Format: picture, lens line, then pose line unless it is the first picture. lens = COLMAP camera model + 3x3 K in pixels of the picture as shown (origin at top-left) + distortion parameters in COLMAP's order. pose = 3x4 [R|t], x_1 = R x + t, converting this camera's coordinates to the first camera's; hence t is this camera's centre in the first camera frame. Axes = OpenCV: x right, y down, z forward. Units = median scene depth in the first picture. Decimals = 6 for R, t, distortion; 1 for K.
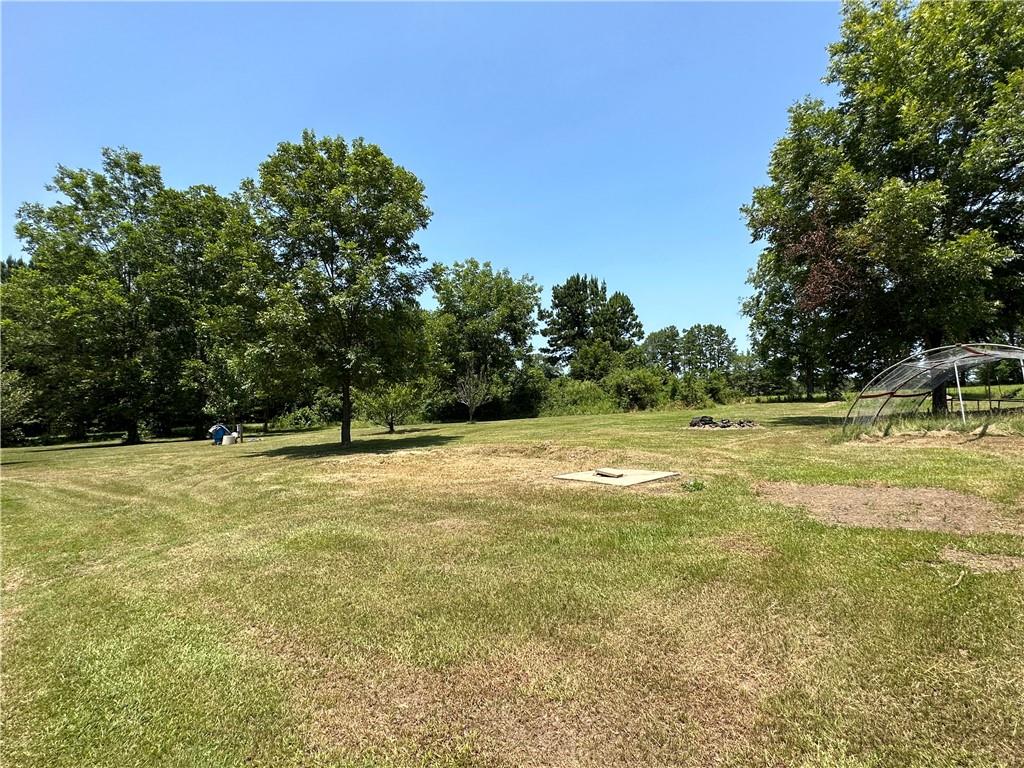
lens RADIAL K [[506.8, 0, 512.2], [0, 506.8, 383.6], [0, 0, 1]] dist [-0.000105, 0.000000]
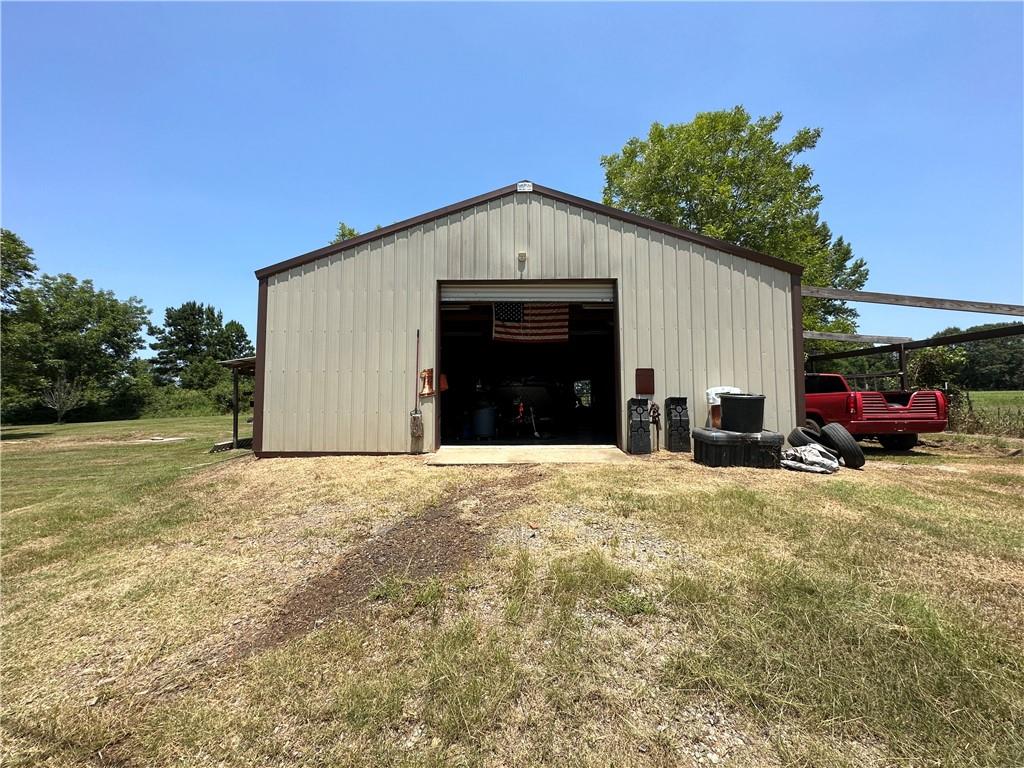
lens RADIAL K [[407.2, 0, 514.9], [0, 407.2, 387.5], [0, 0, 1]] dist [-0.001832, -0.000657]
pose [[0.713010, 0.045642, 0.699667, 0.006524], [-0.037288, 0.998935, -0.027165, -0.013978], [-0.700162, -0.006720, 0.713952, -0.274892]]
